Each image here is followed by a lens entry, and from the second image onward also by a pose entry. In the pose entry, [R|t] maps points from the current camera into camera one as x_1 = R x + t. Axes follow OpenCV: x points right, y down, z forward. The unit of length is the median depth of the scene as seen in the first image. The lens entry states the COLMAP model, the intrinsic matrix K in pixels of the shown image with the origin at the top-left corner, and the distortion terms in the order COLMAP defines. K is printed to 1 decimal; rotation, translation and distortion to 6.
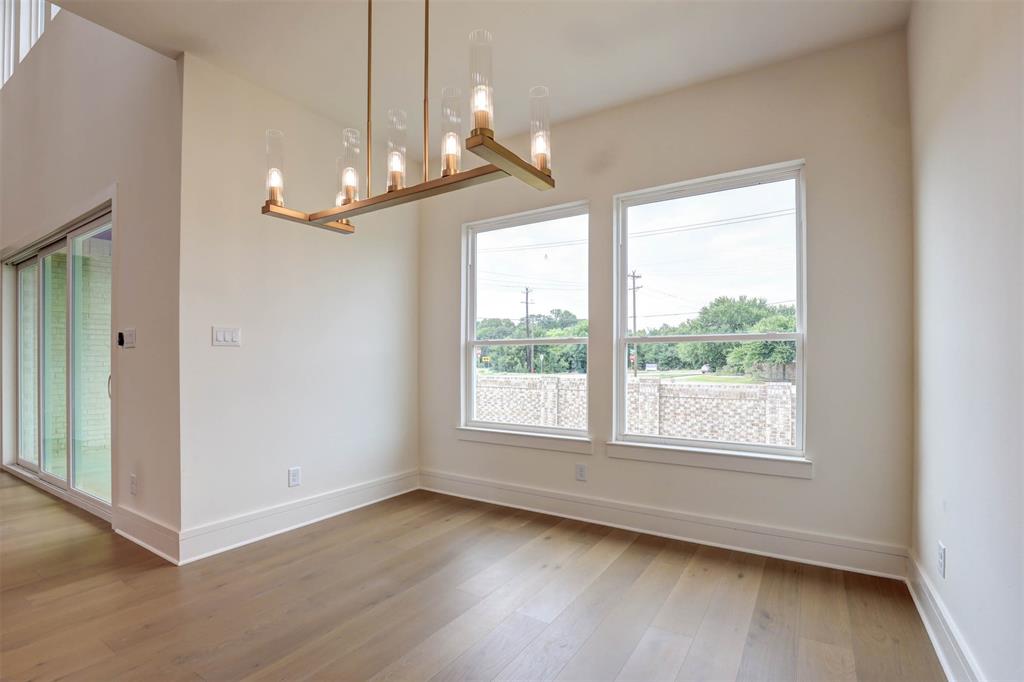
lens RADIAL K [[475.8, 0, 506.7], [0, 475.8, 341.7], [0, 0, 1]] dist [-0.024483, 0.000796]
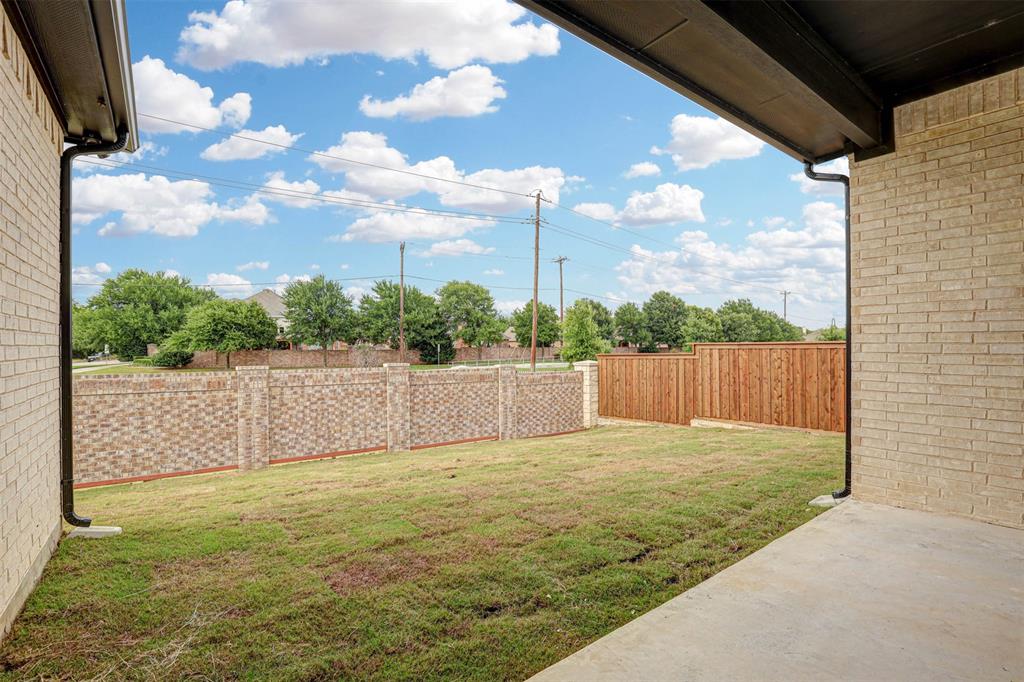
lens RADIAL K [[475.8, 0, 534.0], [0, 475.8, 346.9], [0, 0, 1]] dist [-0.024483, 0.000796]
pose [[0.332631, 0.003551, 0.943050, -0.387724], [-0.038380, 0.999215, 0.009775, 0.024145], [-0.942276, -0.039445, 0.332506, 0.443603]]
